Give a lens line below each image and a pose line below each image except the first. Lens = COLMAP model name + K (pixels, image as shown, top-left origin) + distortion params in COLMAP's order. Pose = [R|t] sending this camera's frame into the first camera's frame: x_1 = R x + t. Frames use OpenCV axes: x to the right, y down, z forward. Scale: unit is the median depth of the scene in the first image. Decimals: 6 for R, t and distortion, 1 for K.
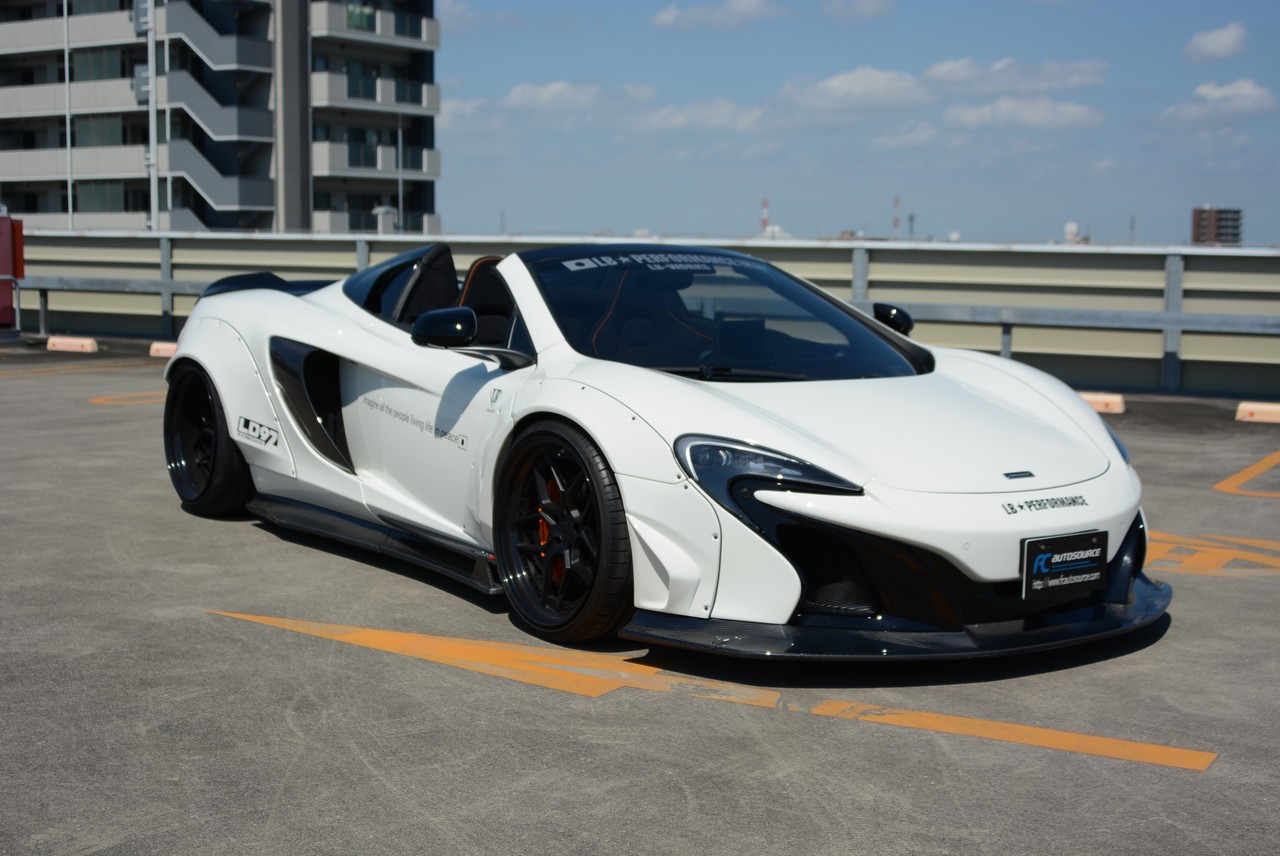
lens RADIAL K [[1754.4, 0, 640.0], [0, 1754.4, 428.0], [0, 0, 1]] dist [0.013610, 0.019447]
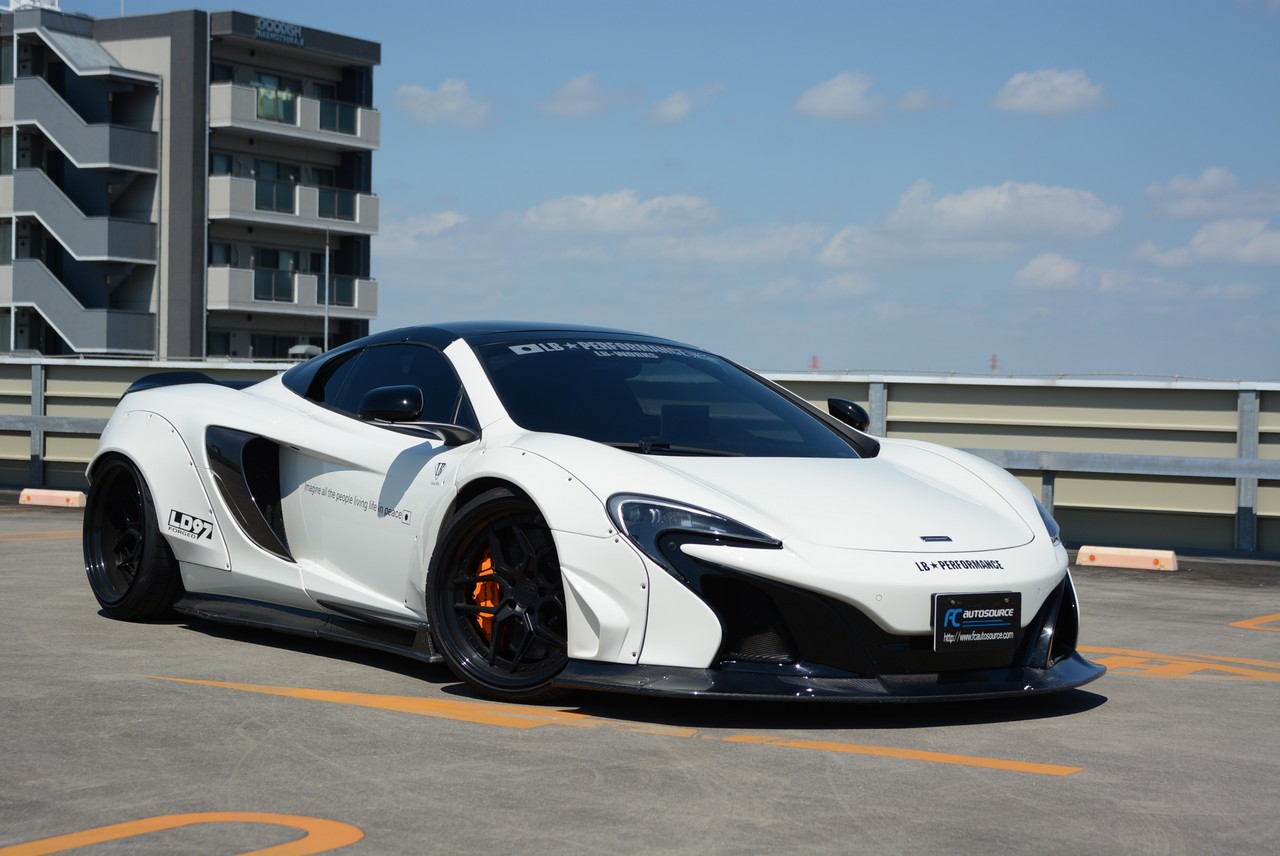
lens RADIAL K [[2315.8, 0, 640.0], [0, 2315.8, 428.0], [0, 0, 1]] dist [0.345666, -0.141326]
pose [[0.999933, 0.011509, 0.001547, 0.029705], [-0.011307, 0.995331, -0.095854, 0.079843], [-0.002643, 0.095830, 0.995394, -0.325768]]
